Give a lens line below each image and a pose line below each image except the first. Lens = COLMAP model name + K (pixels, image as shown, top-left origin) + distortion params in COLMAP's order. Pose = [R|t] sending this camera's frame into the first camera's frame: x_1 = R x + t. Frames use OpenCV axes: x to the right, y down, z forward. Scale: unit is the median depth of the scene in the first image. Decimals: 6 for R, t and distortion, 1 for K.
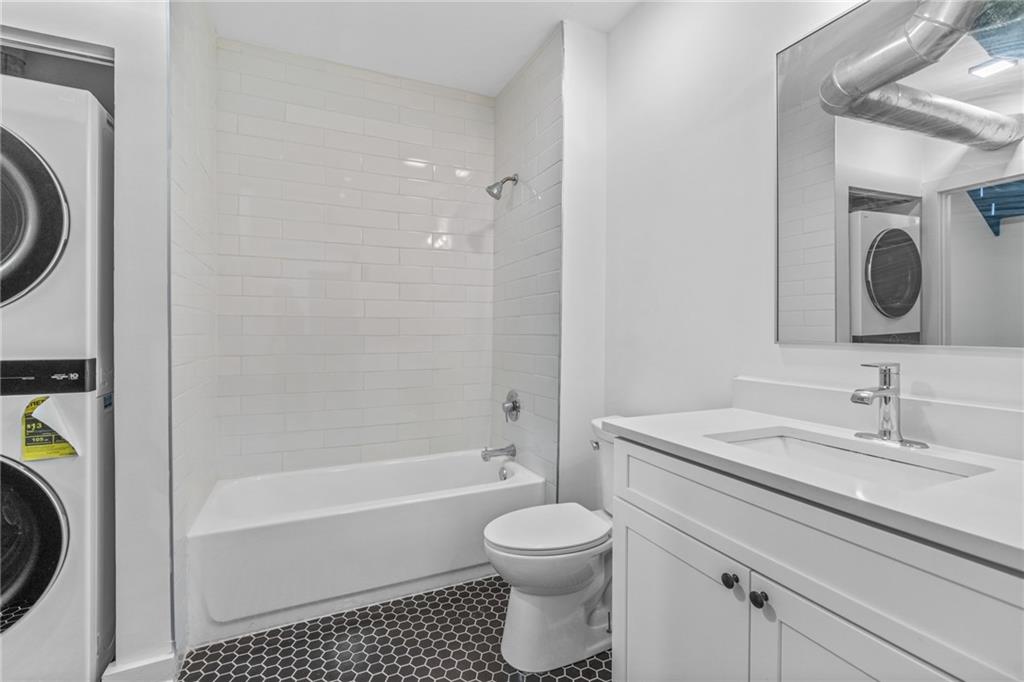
lens RADIAL K [[459.2, 0, 509.6], [0, 459.2, 336.4], [0, 0, 1]] dist [-0.004899, 0.001386]
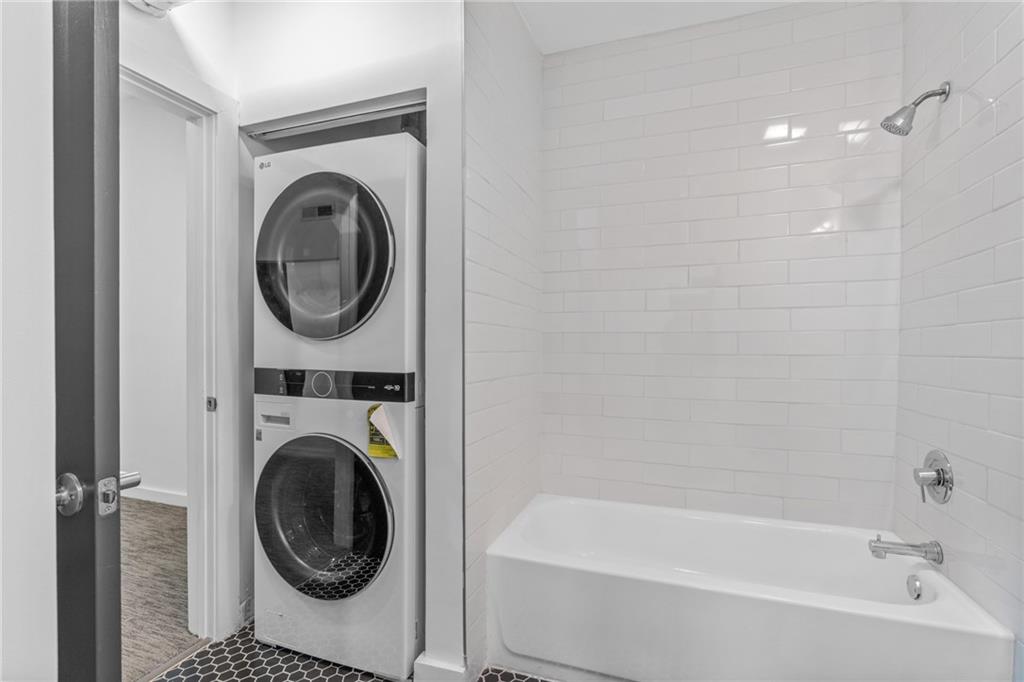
lens RADIAL K [[459.2, 0, 513.4], [0, 459.2, 347.3], [0, 0, 1]] dist [-0.004899, 0.001386]
pose [[0.719351, 0.005417, -0.694626, 0.037790], [-0.012329, 0.999912, -0.004970, -0.009224], [0.694538, 0.012139, 0.719354, 0.324020]]
